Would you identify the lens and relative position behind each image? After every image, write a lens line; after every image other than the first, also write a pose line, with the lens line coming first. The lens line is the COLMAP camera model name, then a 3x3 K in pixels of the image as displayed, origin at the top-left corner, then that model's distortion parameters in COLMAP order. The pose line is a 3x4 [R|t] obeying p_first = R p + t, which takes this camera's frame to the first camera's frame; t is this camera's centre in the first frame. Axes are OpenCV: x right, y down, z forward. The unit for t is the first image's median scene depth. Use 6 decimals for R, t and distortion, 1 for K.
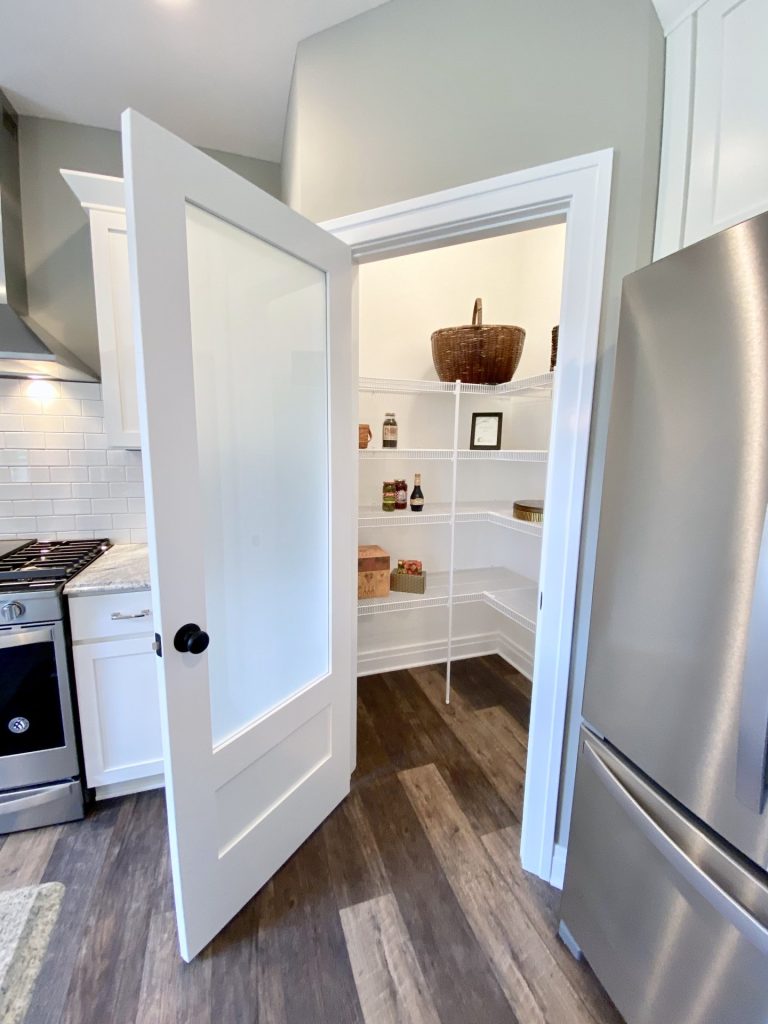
lens RADIAL K [[434.4, 0, 383.1], [0, 434.4, 510.9], [0, 0, 1]] dist [0.030209, -0.023386]
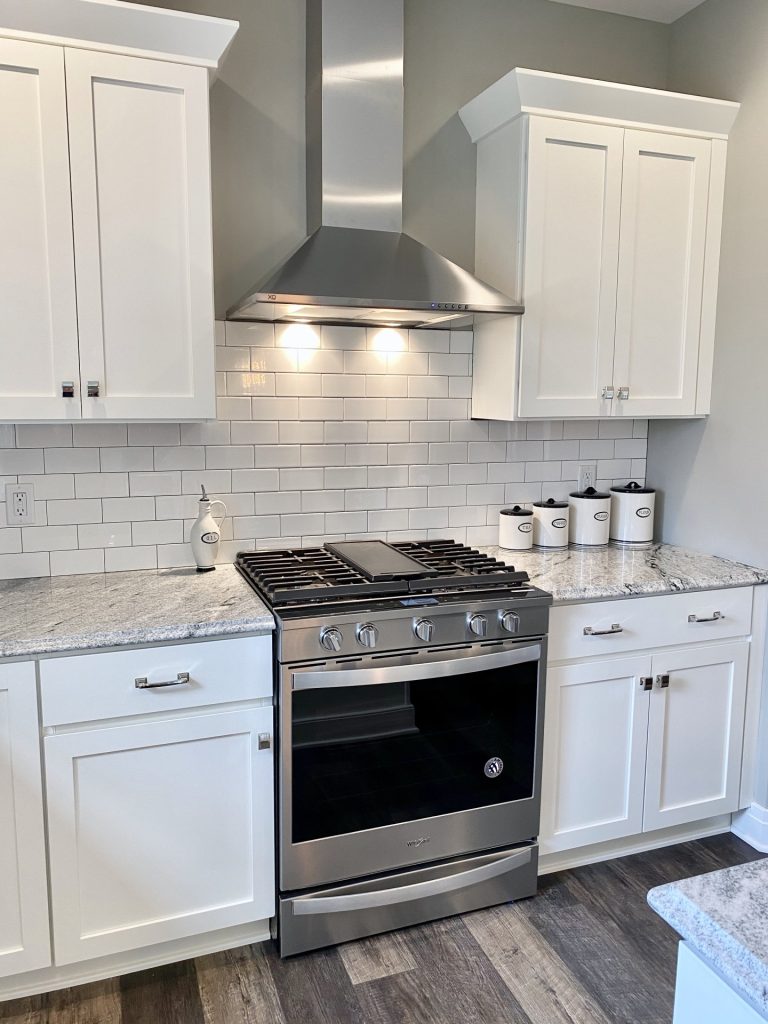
lens RADIAL K [[736.5, 0, 384.0], [0, 736.5, 512.0], [0, 0, 1]] dist [0.001318, -0.001250]
pose [[0.999262, -0.015125, 0.035317, -0.988851], [0.015699, 0.999748, -0.016030, 0.042971], [-0.035066, 0.016572, 0.999248, -0.304290]]
